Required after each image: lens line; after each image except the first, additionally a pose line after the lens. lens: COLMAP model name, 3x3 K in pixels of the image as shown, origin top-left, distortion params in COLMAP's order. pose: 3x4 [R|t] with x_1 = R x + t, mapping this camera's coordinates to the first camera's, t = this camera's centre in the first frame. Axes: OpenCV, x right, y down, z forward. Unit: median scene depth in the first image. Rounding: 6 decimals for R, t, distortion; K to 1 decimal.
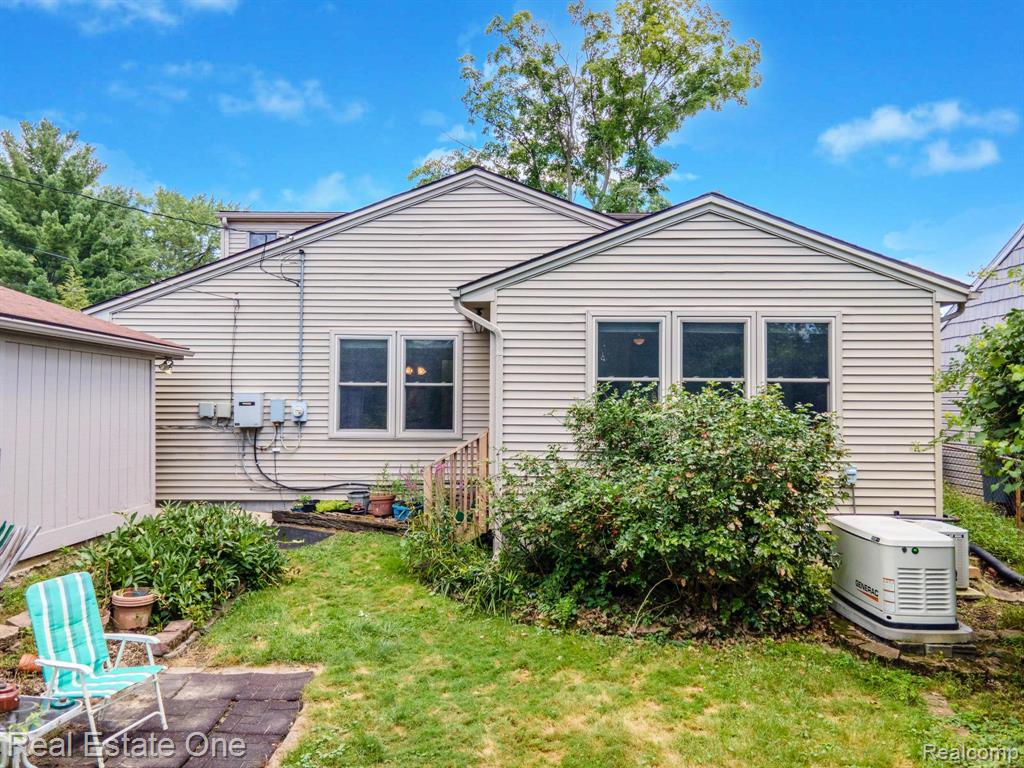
lens RADIAL K [[740.9, 0, 512.0], [0, 740.9, 384.0], [0, 0, 1]] dist [0.044487, 0.007142]
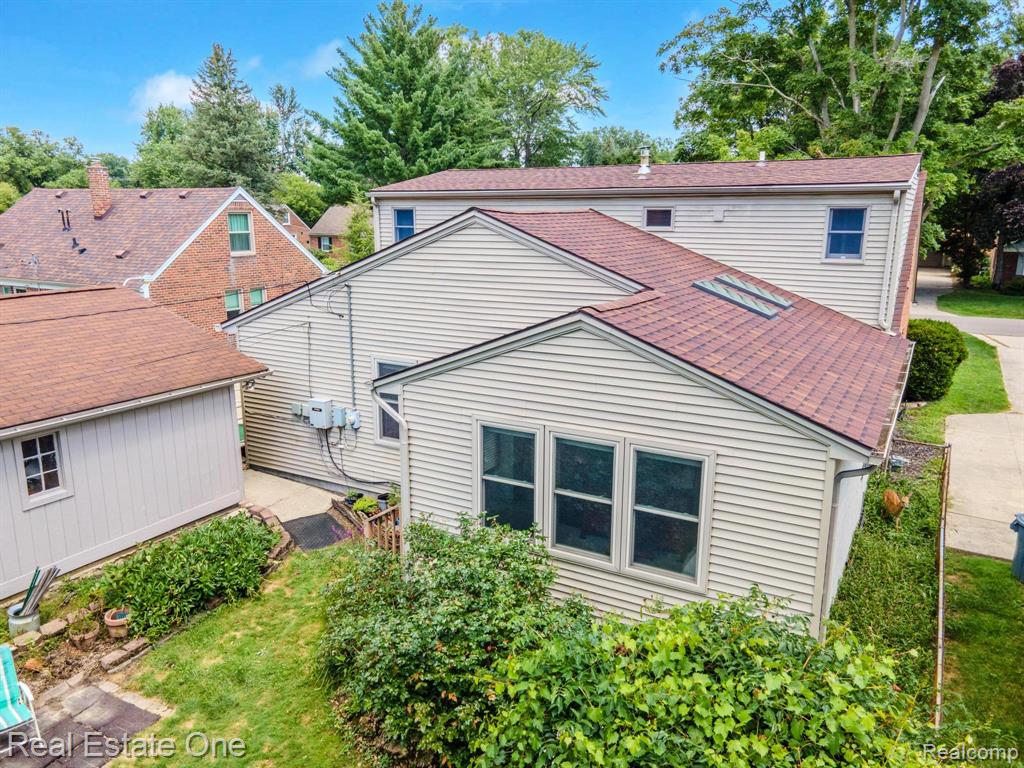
lens RADIAL K [[743.2, 0, 512.0], [0, 743.2, 384.0], [0, 0, 1]] dist [0.010985, 0.003683]
pose [[0.876379, 0.104056, -0.470247, 0.499632], [0.016656, 0.969249, 0.245517, -0.310316], [0.481335, -0.222999, 0.847696, 0.119888]]
